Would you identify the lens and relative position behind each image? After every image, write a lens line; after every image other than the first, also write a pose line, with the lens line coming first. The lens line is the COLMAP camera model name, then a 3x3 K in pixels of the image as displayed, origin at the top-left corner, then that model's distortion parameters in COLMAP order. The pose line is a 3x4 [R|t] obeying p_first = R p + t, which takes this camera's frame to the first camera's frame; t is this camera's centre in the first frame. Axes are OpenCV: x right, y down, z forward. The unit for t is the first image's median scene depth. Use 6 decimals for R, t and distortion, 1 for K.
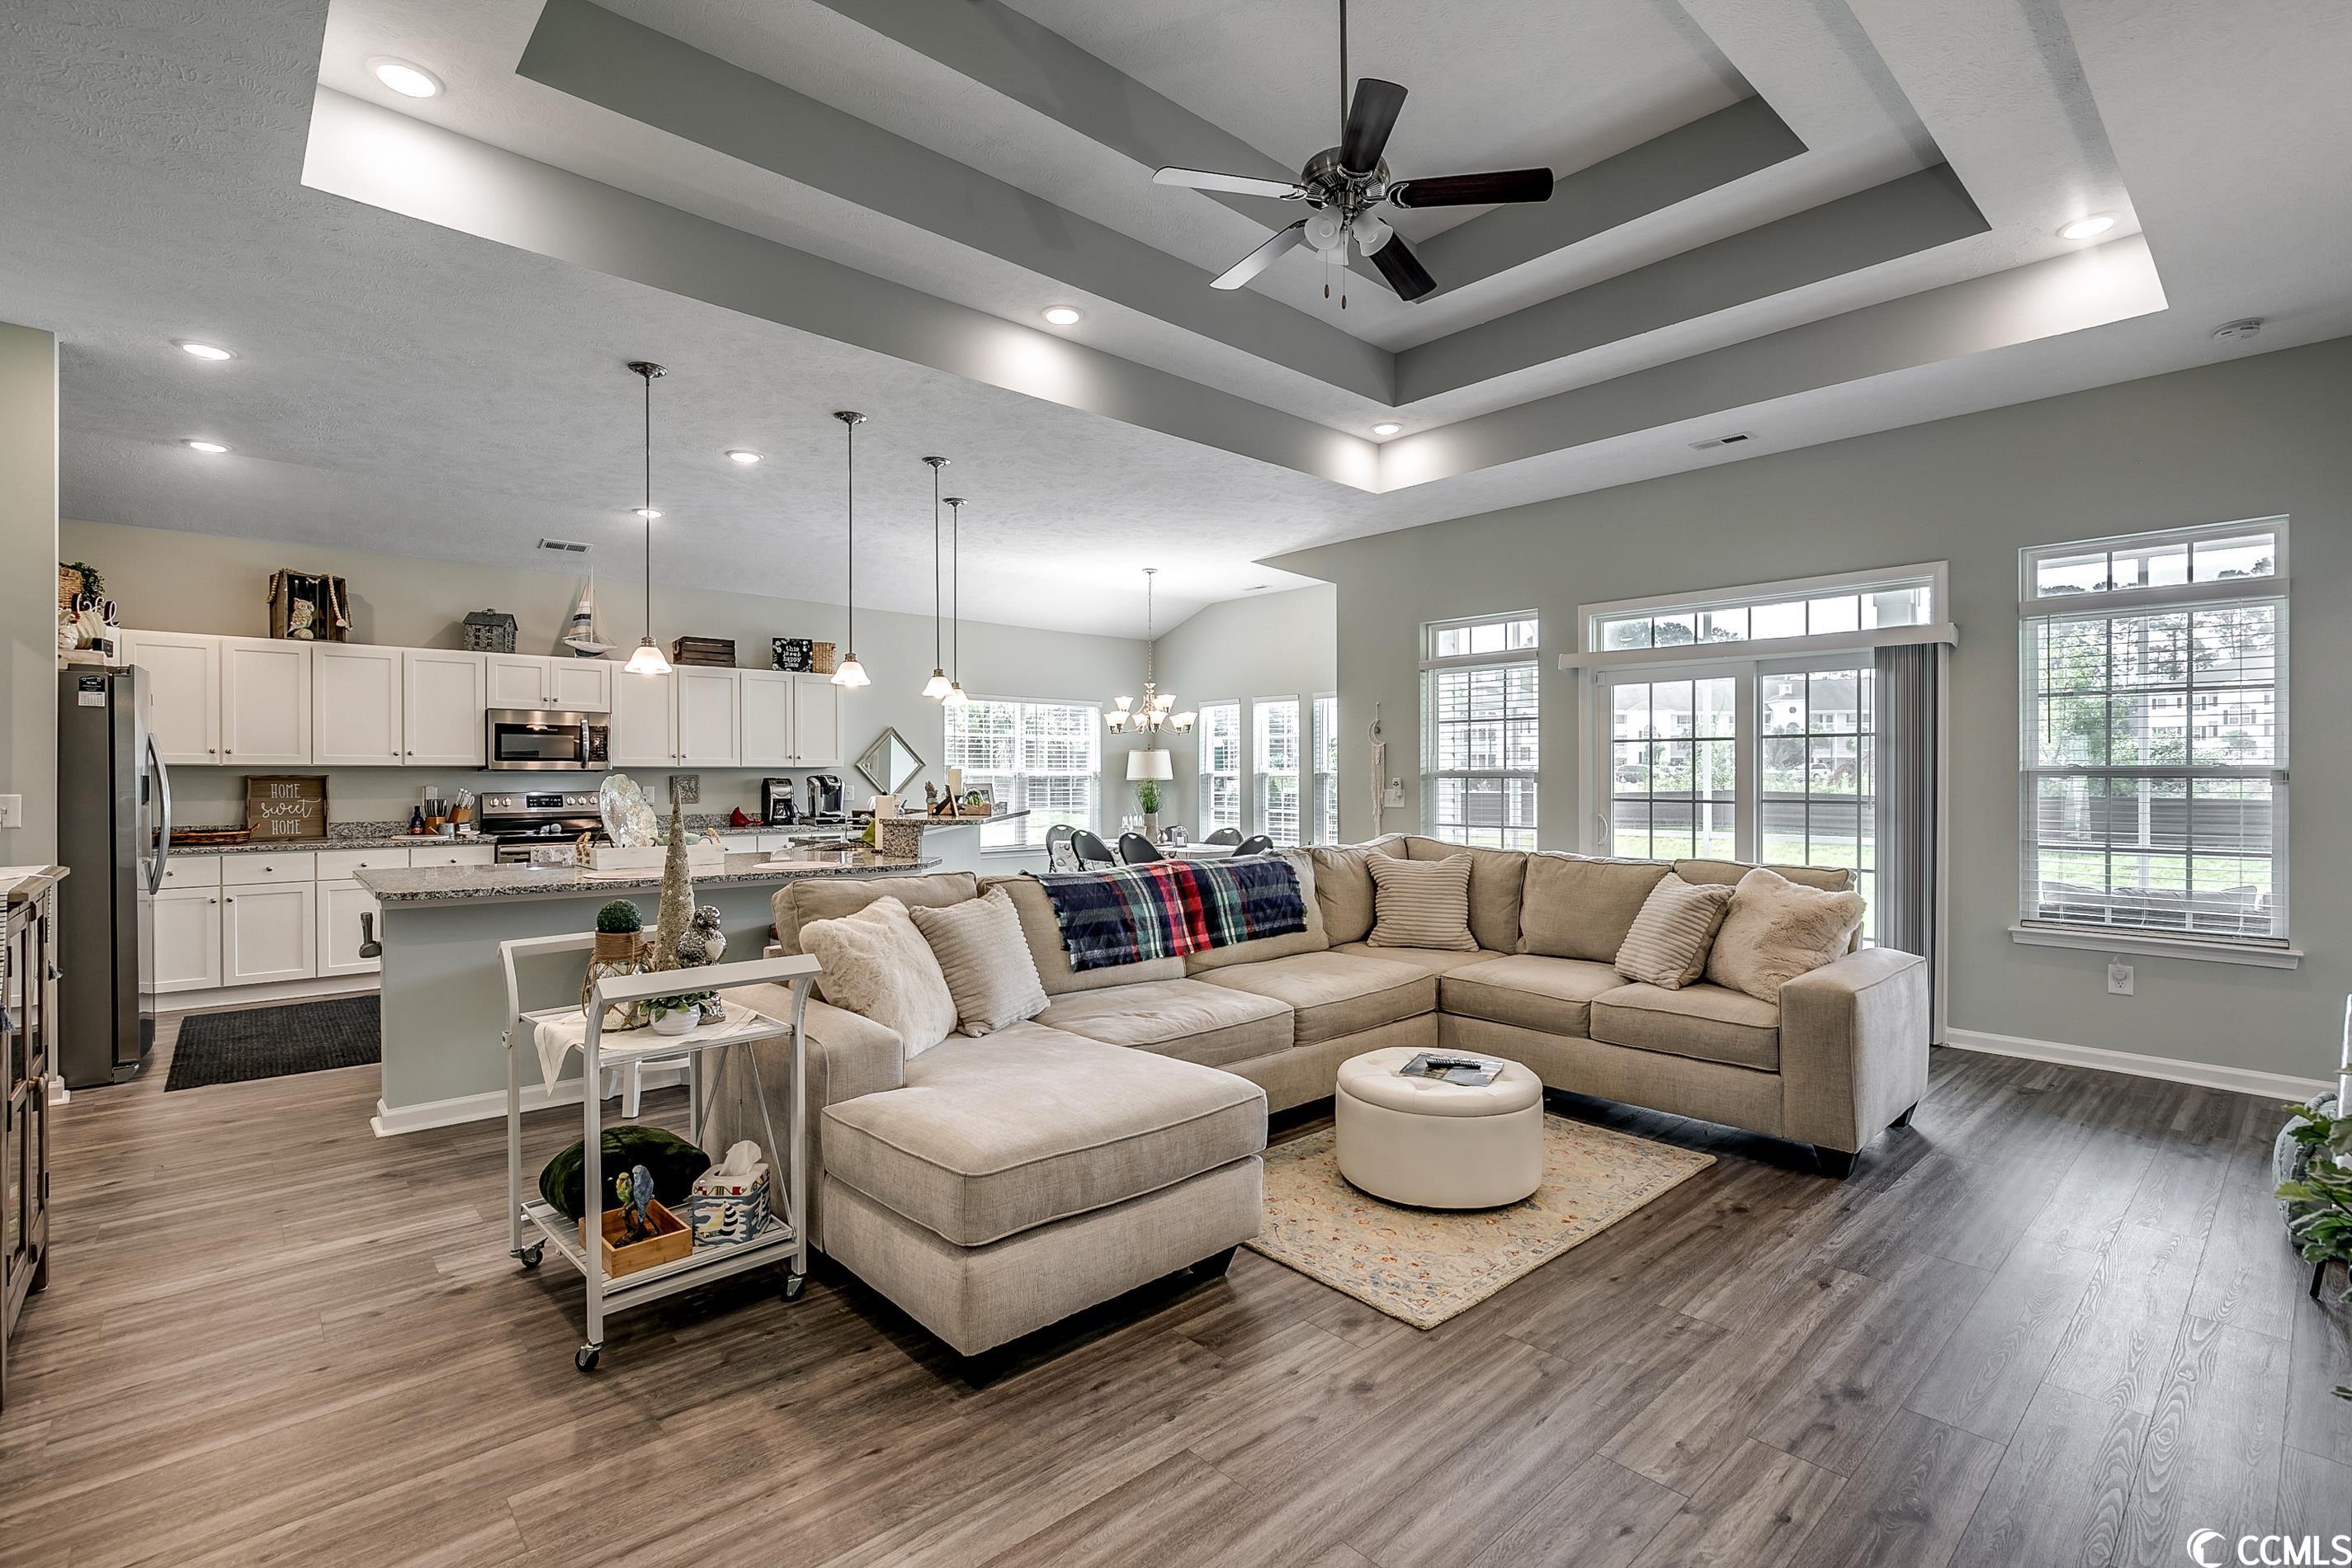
lens RADIAL K [[1080.8, 0, 1188.8], [0, 1080.8, 785.2], [0, 0, 1]] dist [-0.011066, 0.004383]
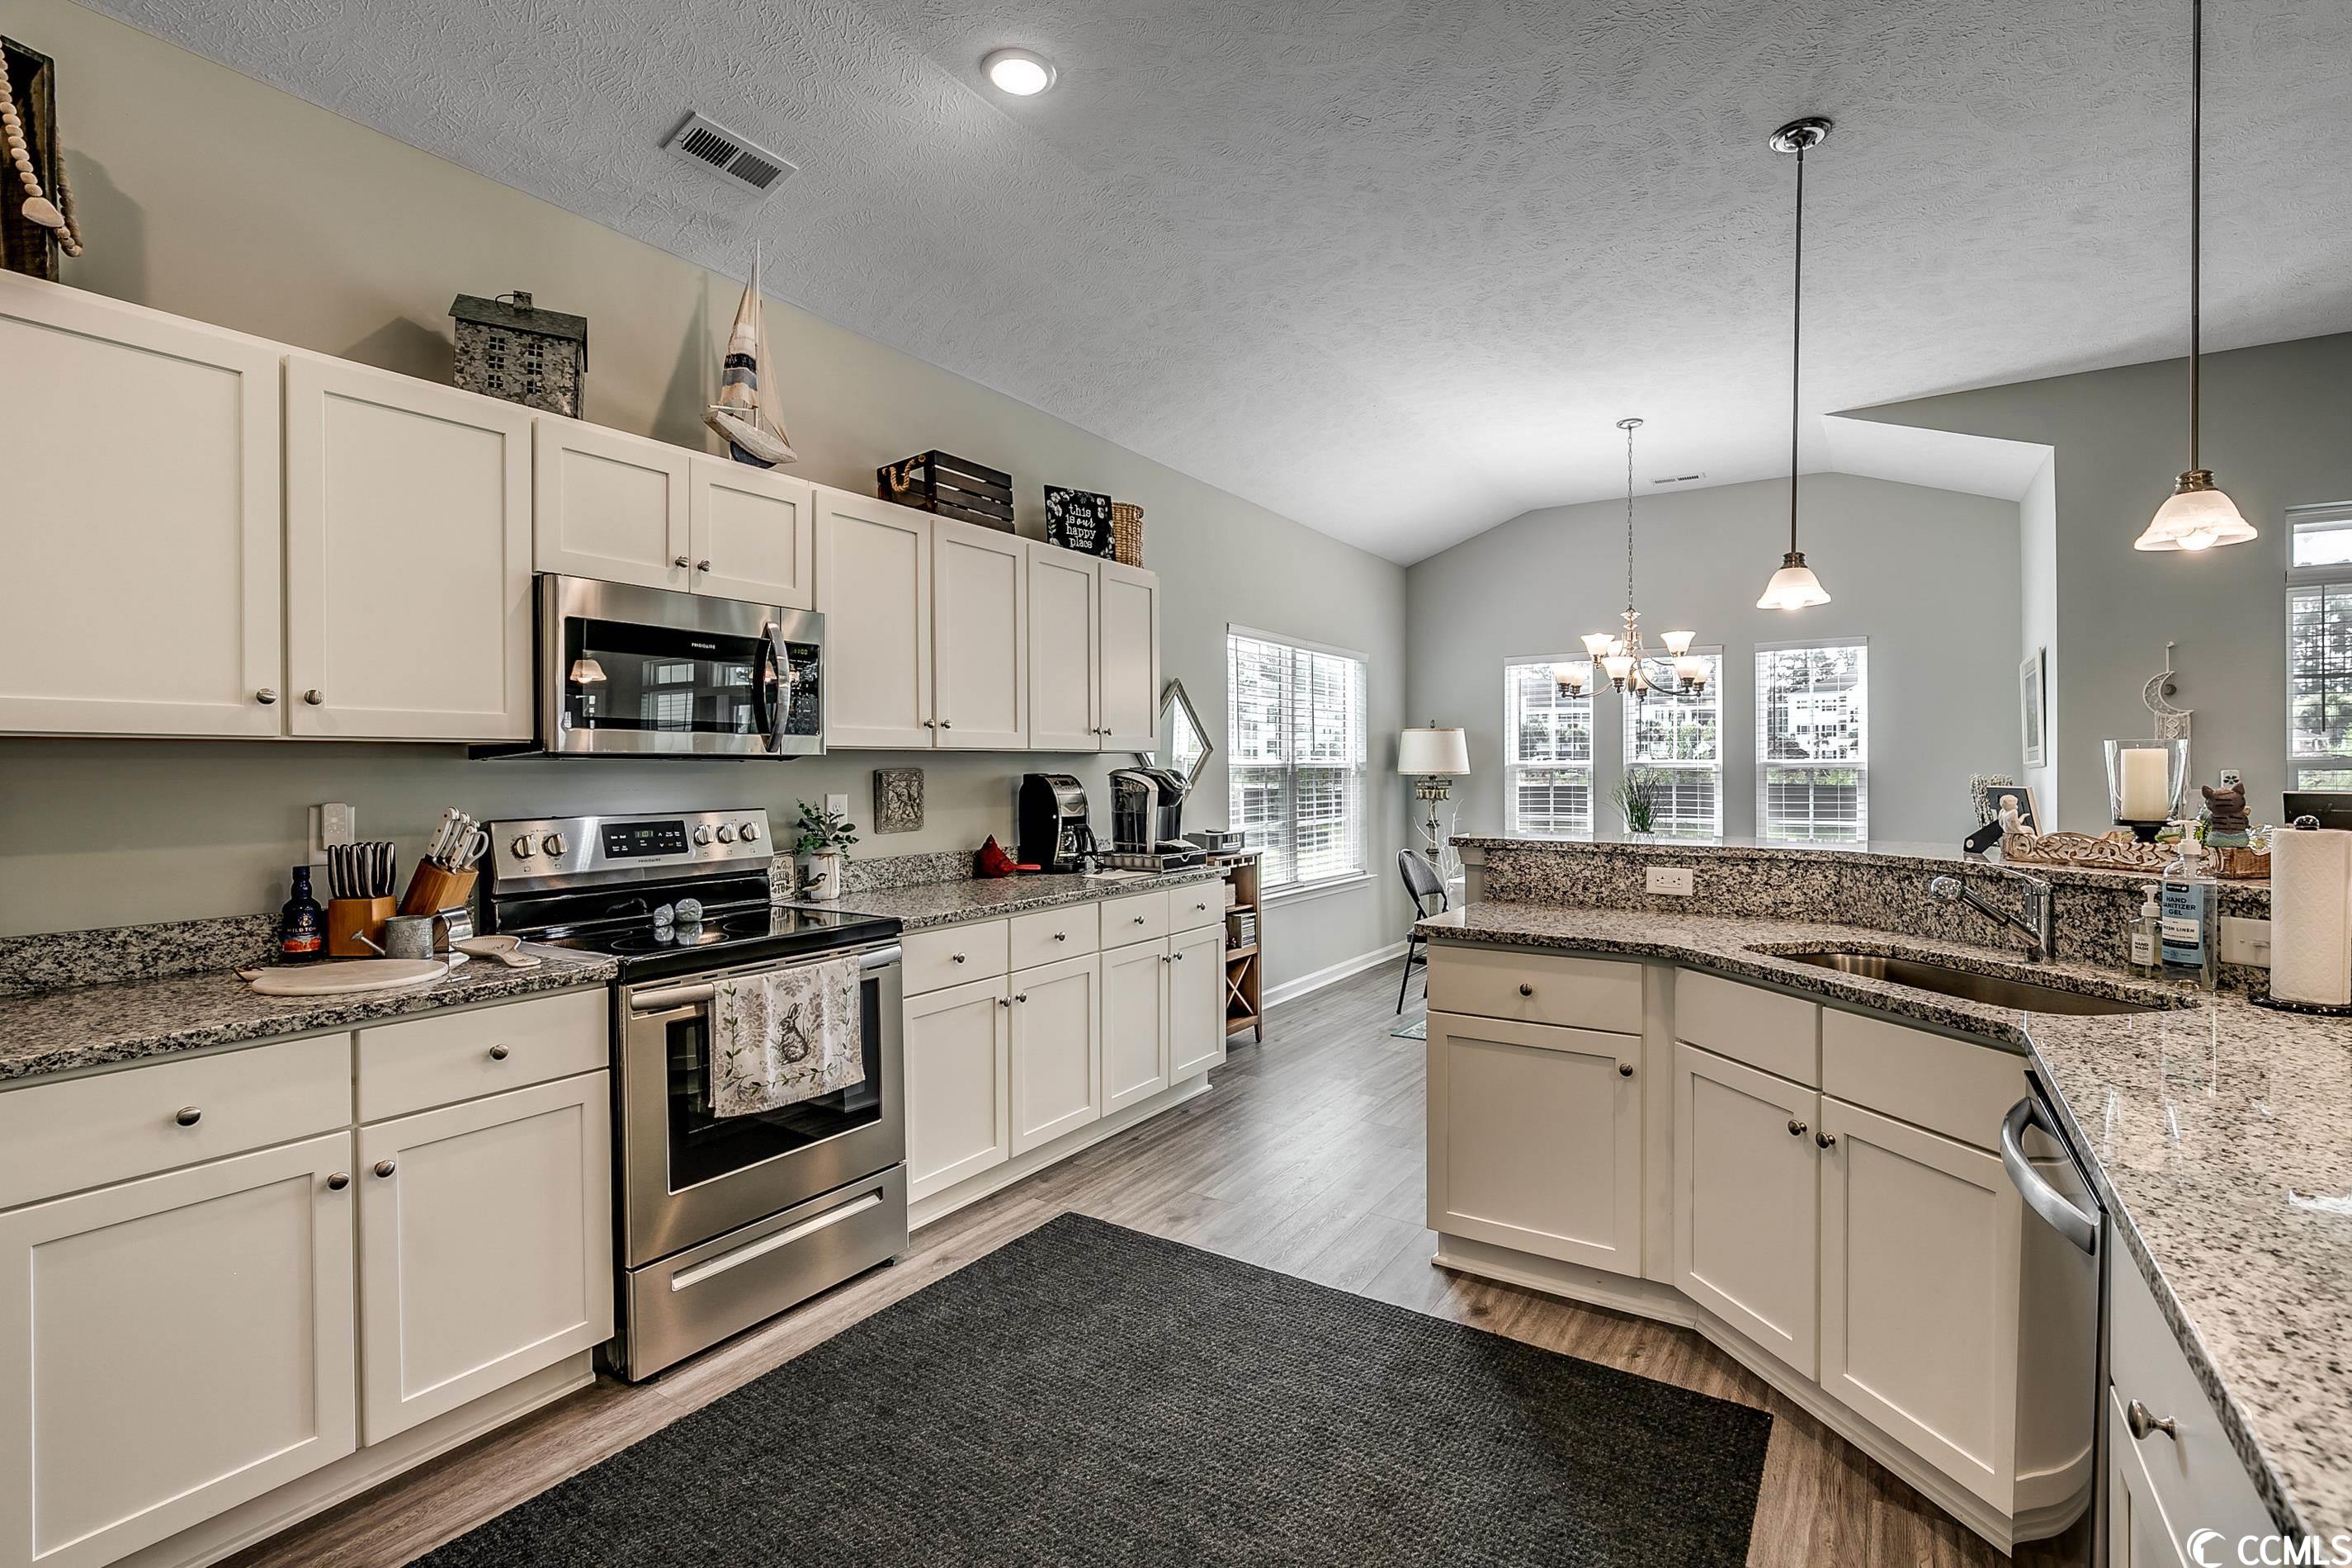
lens RADIAL K [[1080.8, 0, 1180.3], [0, 1080.8, 775.3], [0, 0, 1]] dist [-0.011066, 0.004383]
pose [[0.966456, -0.003889, 0.256803, -0.531618], [0.004912, 0.999982, -0.003343, -0.005086], [-0.256786, 0.004493, 0.966458, 0.608138]]
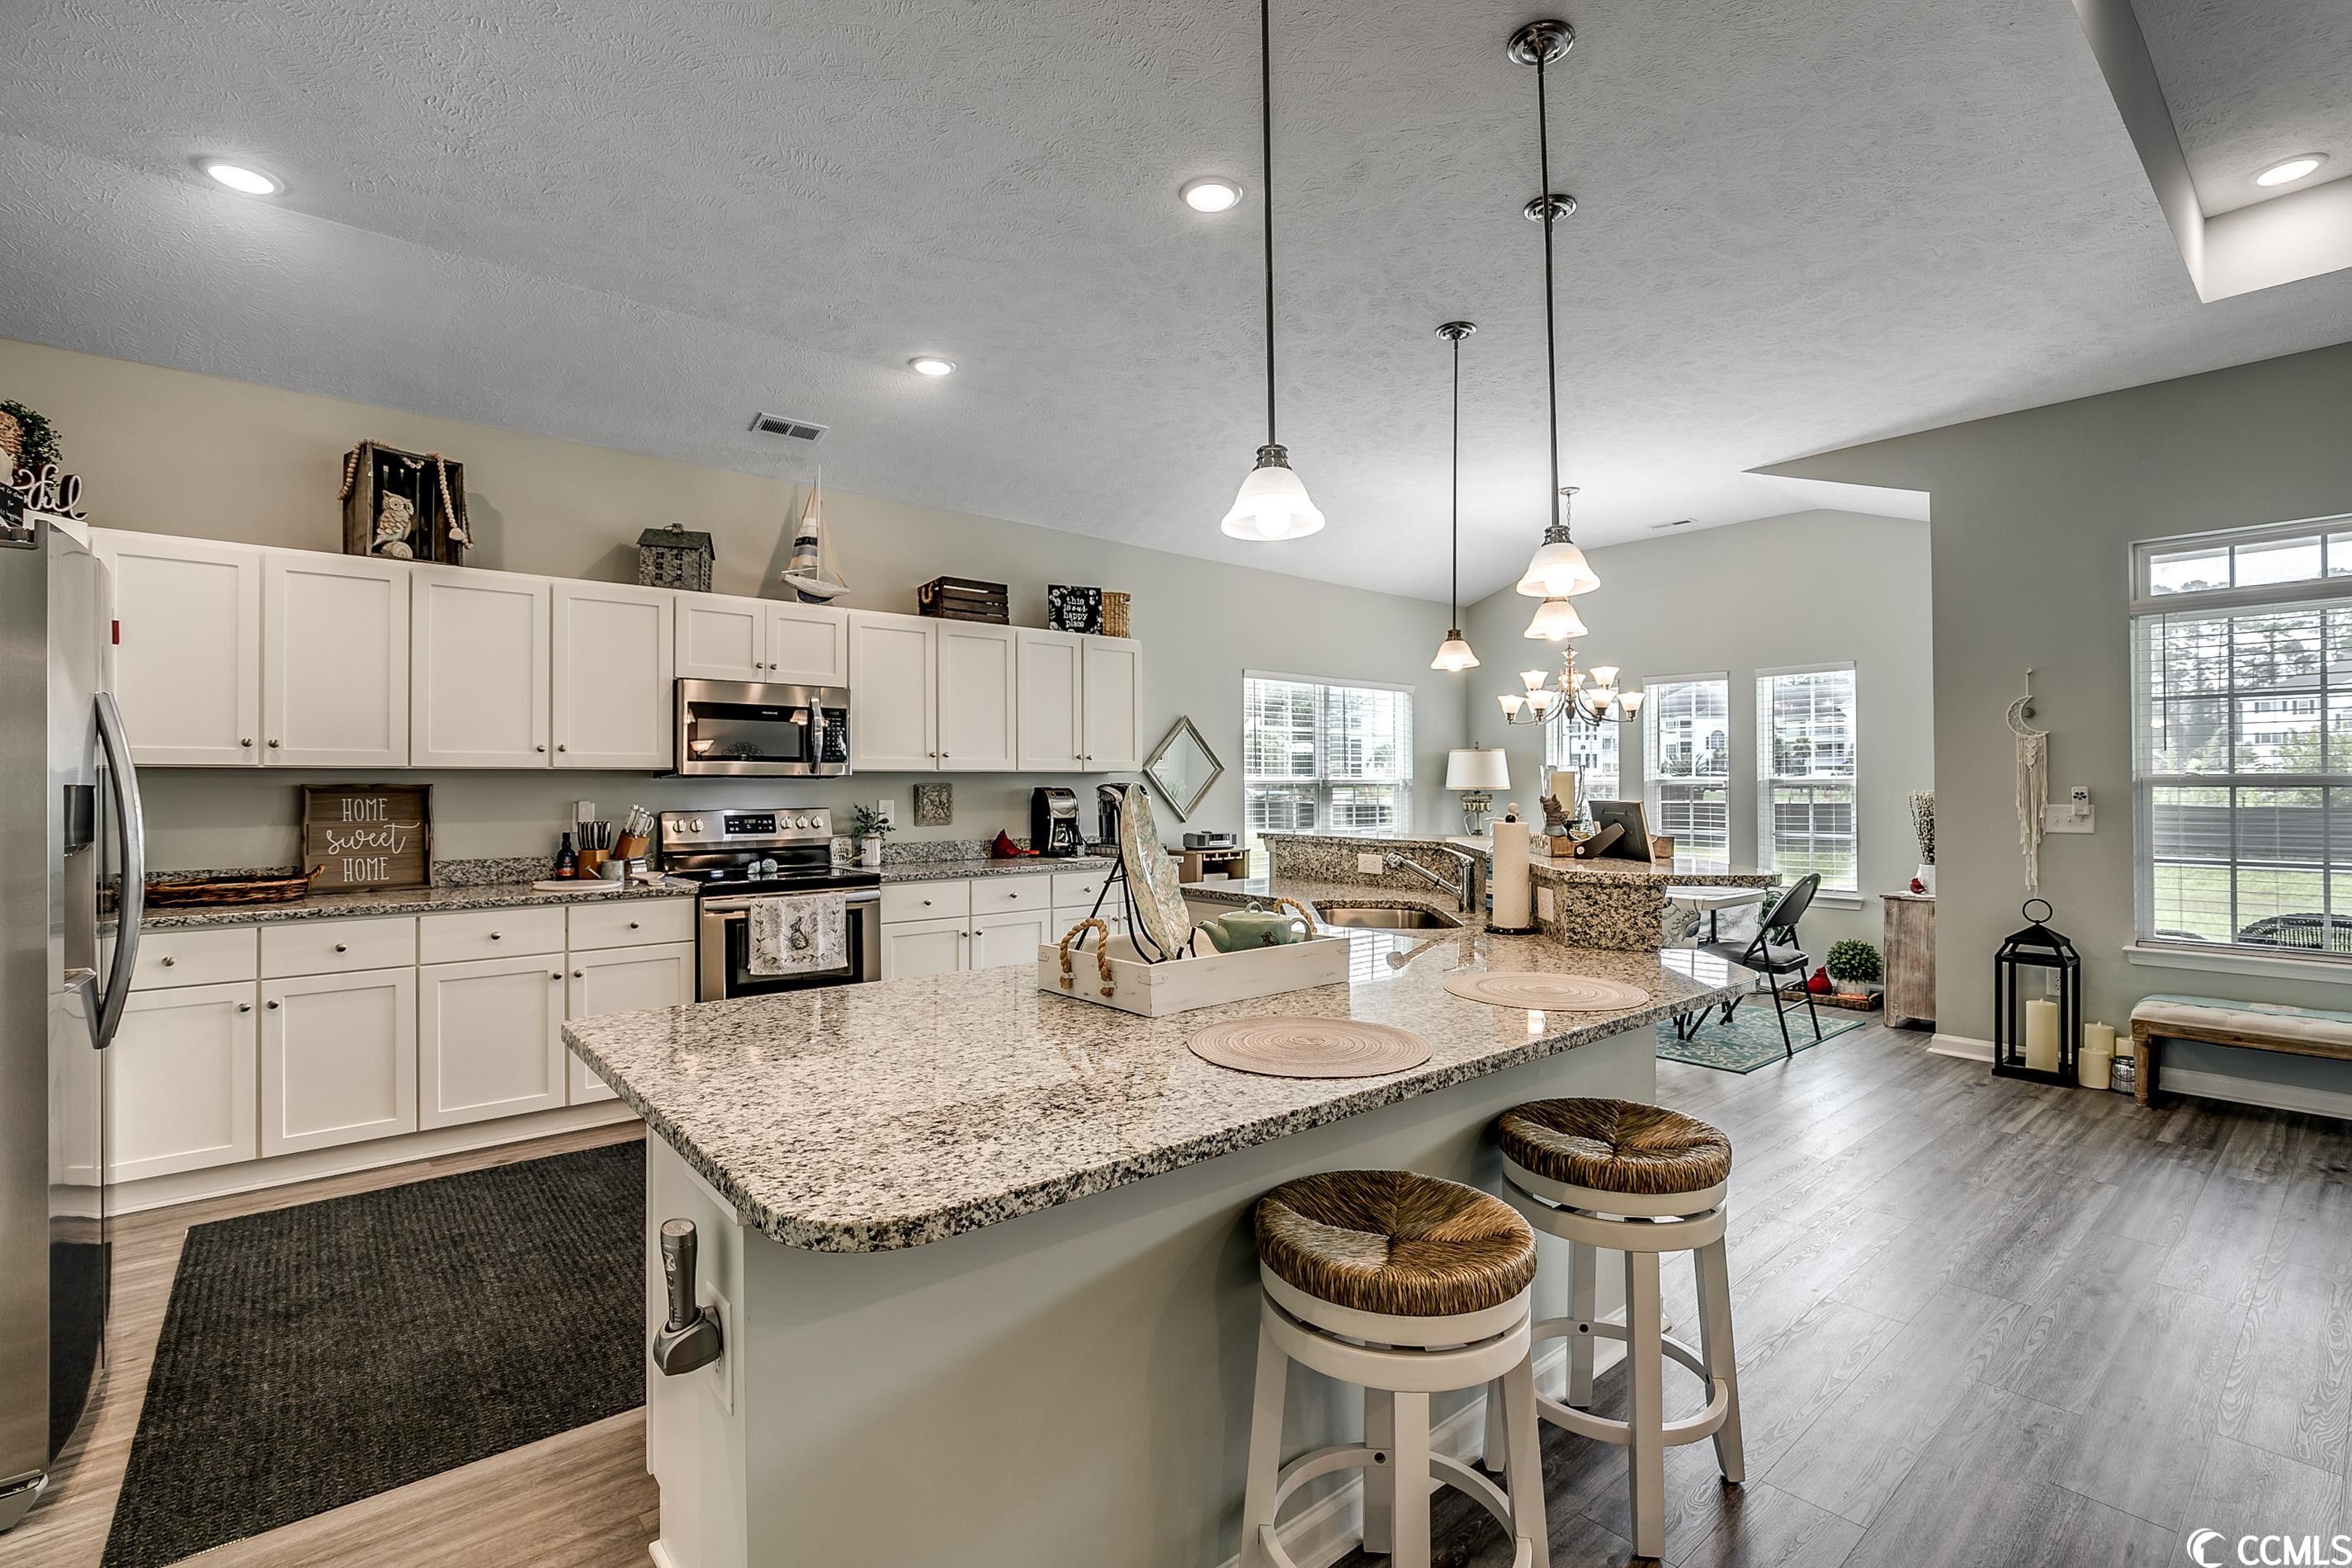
lens RADIAL K [[1080.8, 0, 1185.9], [0, 1080.8, 780.4], [0, 0, 1]] dist [-0.011066, 0.004383]
pose [[0.999580, -0.000831, -0.028982, -0.327270], [0.000445, 0.999911, -0.013320, -0.002587], [0.028991, 0.013302, 0.999491, 0.369806]]
